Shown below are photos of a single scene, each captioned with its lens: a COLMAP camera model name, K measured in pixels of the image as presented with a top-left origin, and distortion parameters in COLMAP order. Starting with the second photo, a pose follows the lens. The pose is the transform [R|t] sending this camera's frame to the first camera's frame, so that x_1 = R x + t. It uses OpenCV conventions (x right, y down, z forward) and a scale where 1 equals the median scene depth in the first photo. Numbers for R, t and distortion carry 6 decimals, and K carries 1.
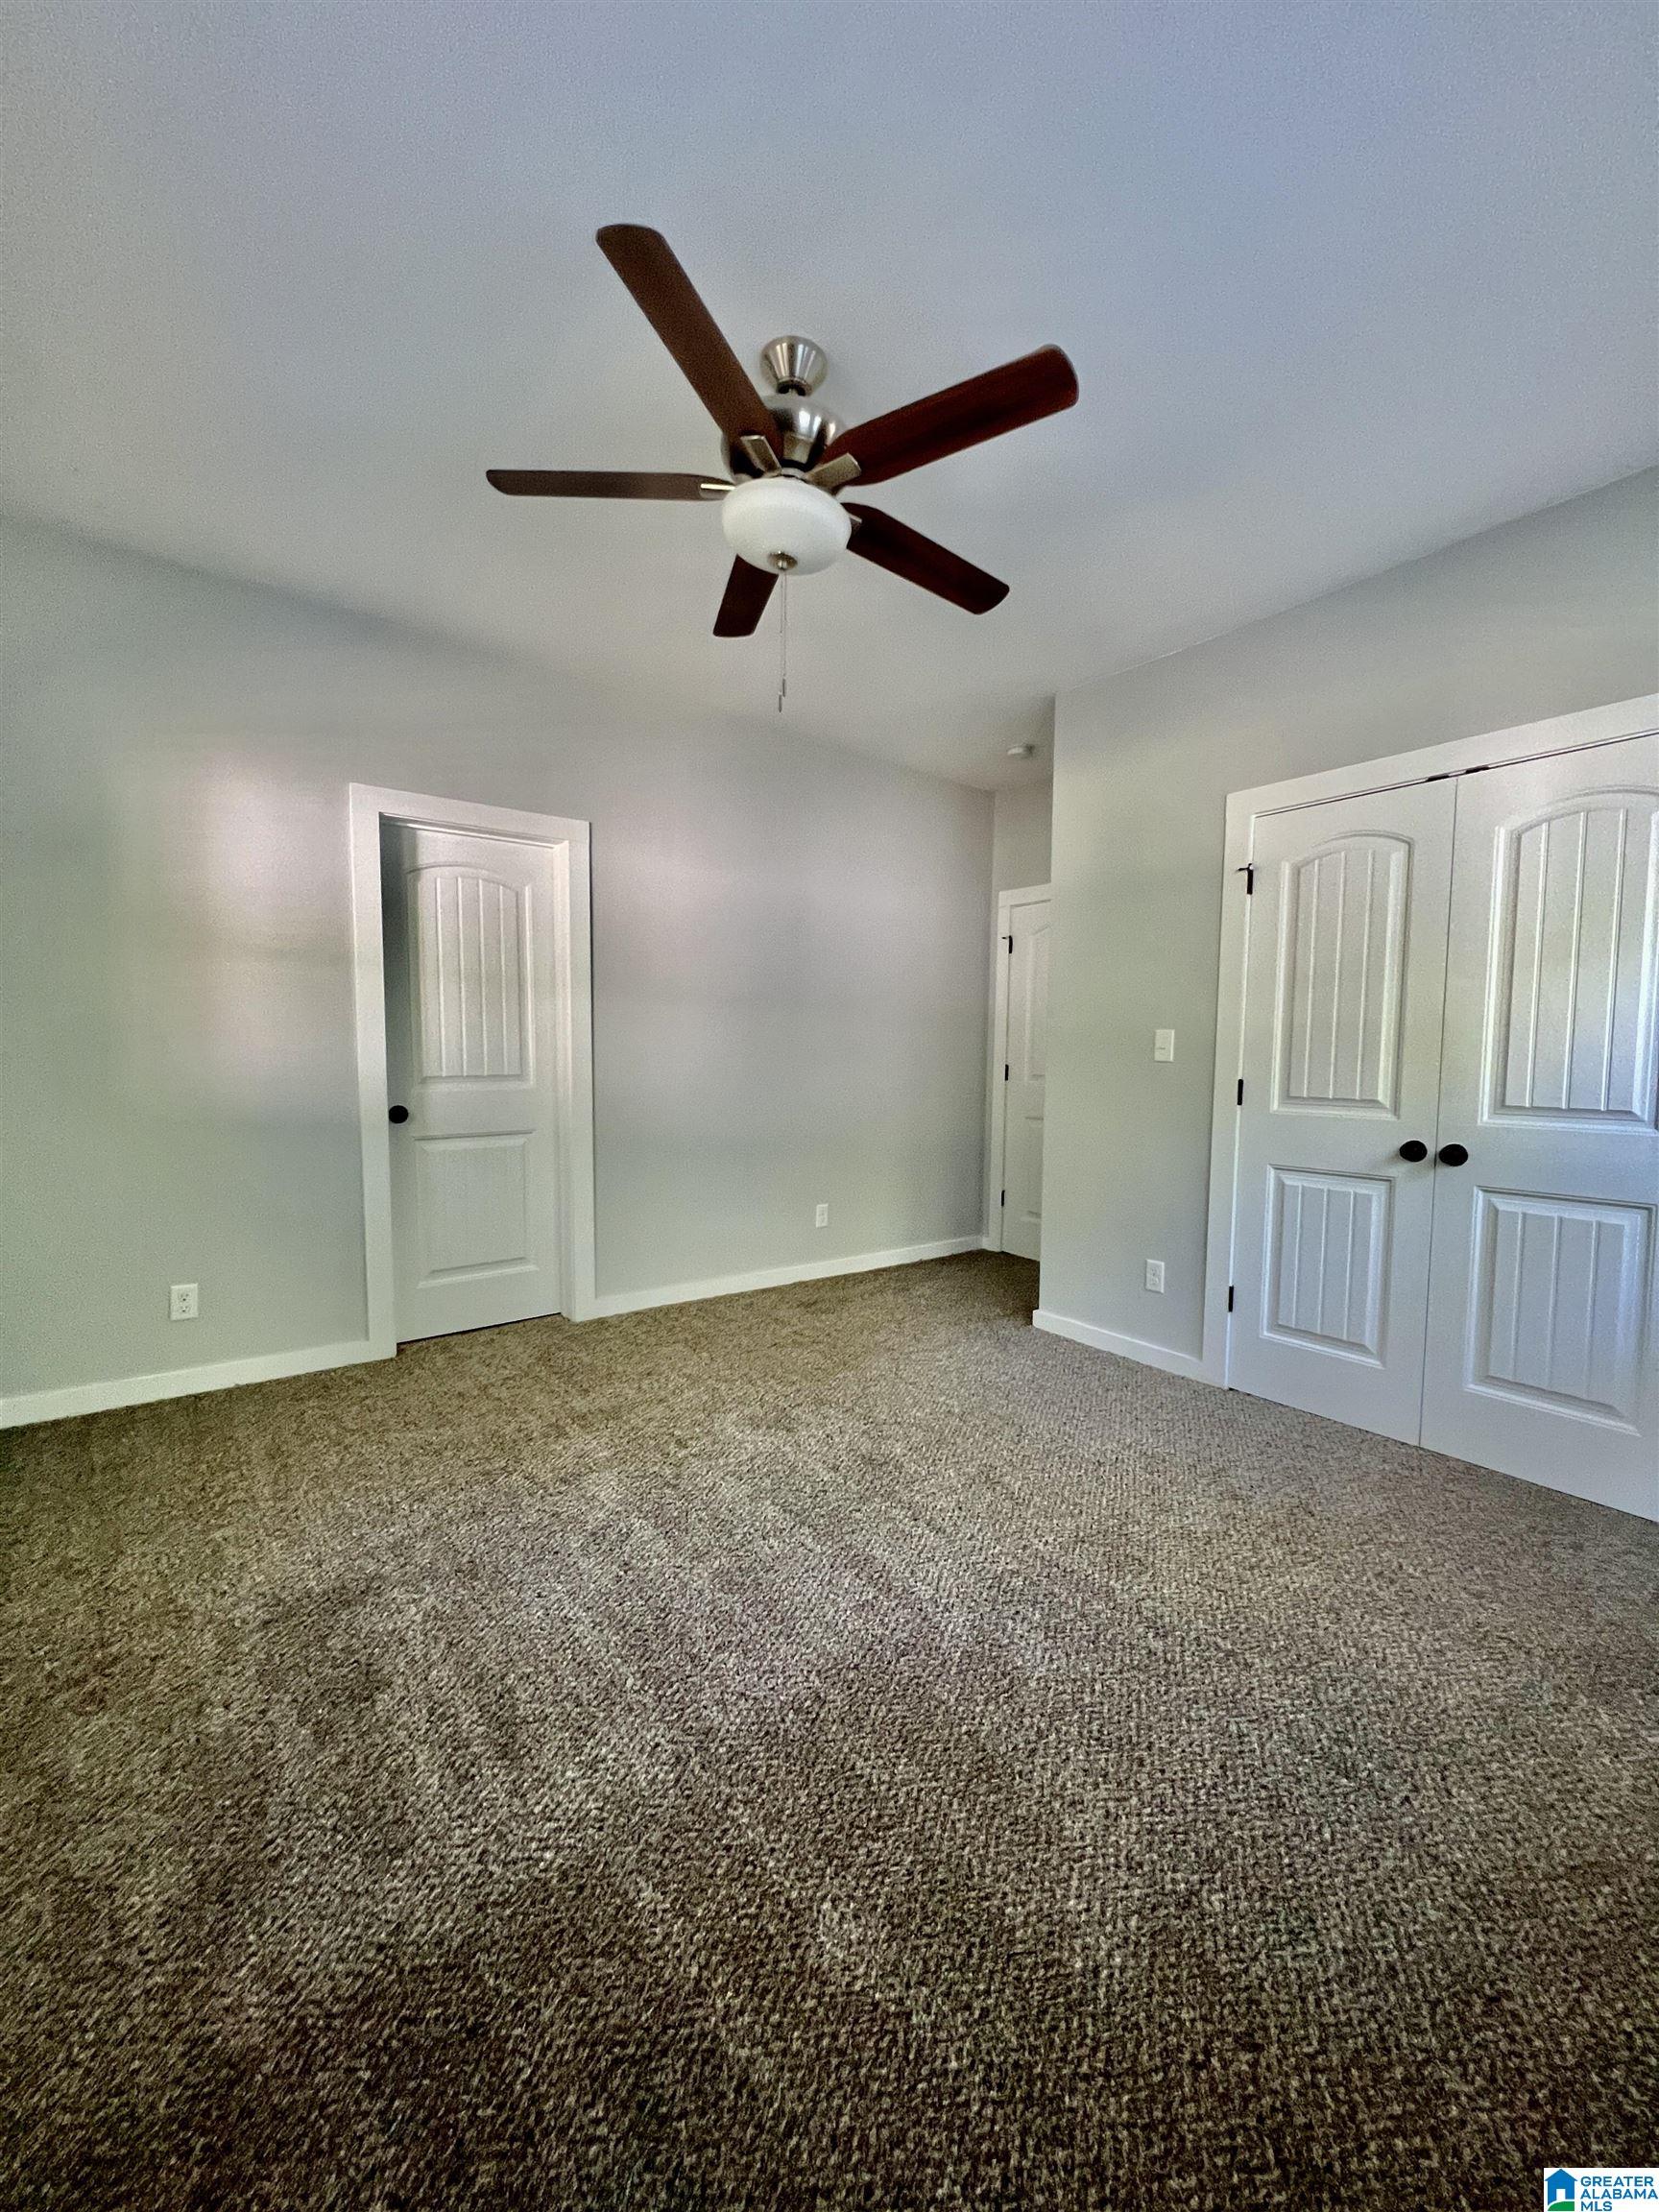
lens RADIAL K [[884.5, 0, 827.8], [0, 884.5, 1100.4], [0, 0, 1]] dist [-0.003006, 0.000526]
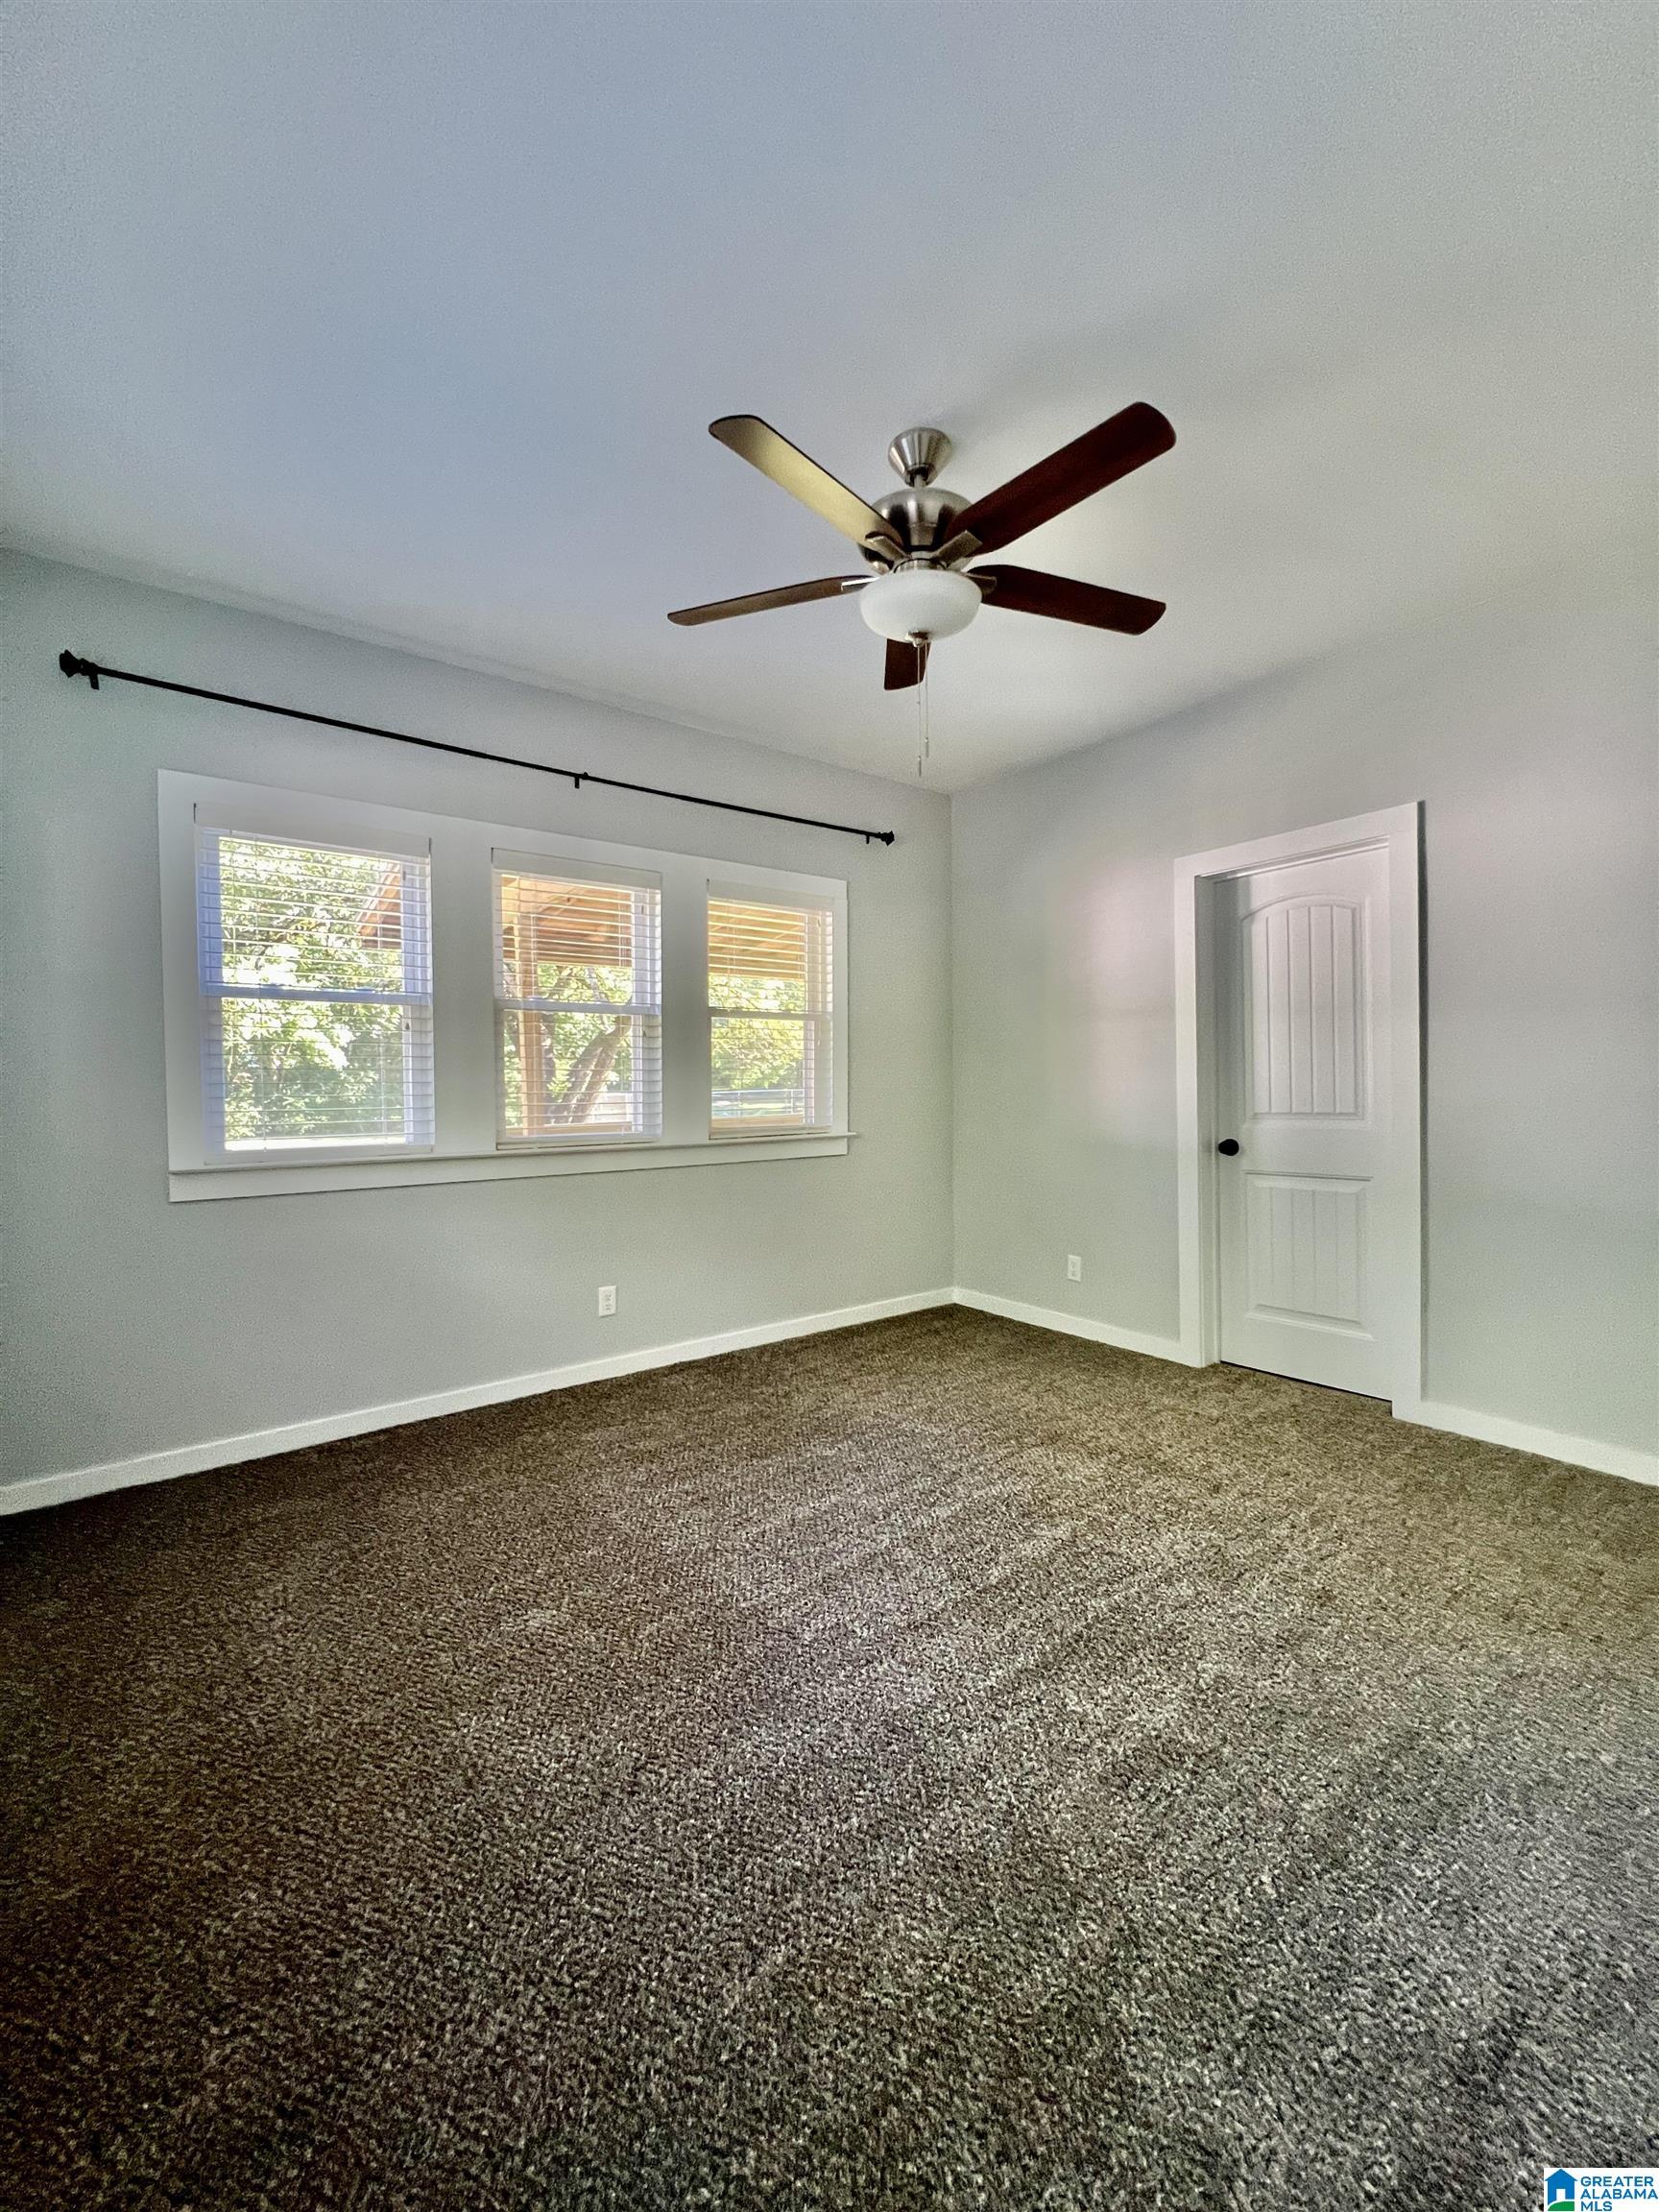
lens RADIAL K [[884.5, 0, 841.8], [0, 884.5, 1101.2], [0, 0, 1]] dist [-0.003006, 0.000526]
pose [[-0.004914, 0.007800, -0.999958, 0.605864], [-0.039075, 0.999204, 0.007986, -0.030989], [0.999224, 0.039112, -0.004606, 0.553814]]
